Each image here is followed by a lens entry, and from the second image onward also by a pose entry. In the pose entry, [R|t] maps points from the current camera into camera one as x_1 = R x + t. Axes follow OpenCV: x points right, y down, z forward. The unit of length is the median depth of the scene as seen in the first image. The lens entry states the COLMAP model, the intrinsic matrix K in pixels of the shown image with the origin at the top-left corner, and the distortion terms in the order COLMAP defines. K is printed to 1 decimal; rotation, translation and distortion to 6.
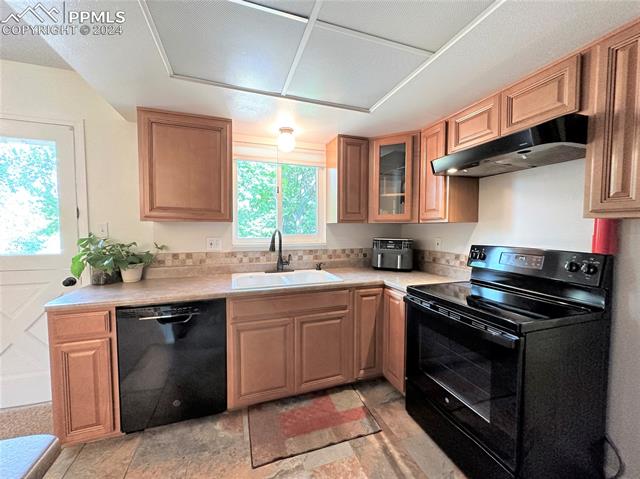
lens RADIAL K [[259.1, 0, 323.7], [0, 259.1, 238.3], [0, 0, 1]] dist [-0.002087, -0.000131]
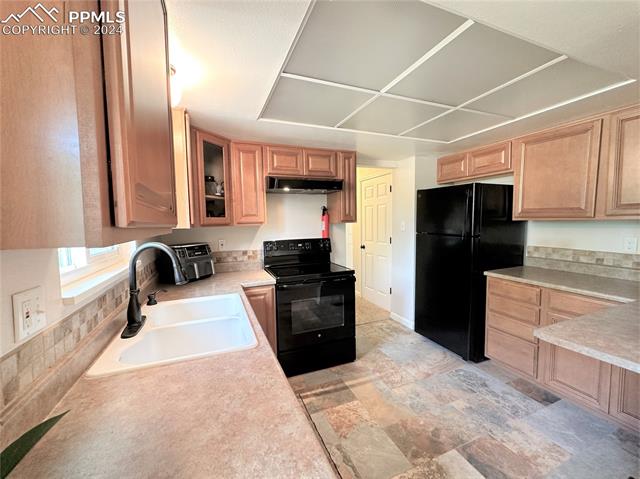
lens RADIAL K [[259.1, 0, 321.4], [0, 259.1, 238.5], [0, 0, 1]] dist [-0.002087, -0.000131]
pose [[-0.048140, -0.071394, 0.996286, -0.842206], [0.064926, 0.995109, 0.074447, -0.075148], [-0.996728, 0.068269, -0.043269, 0.784427]]
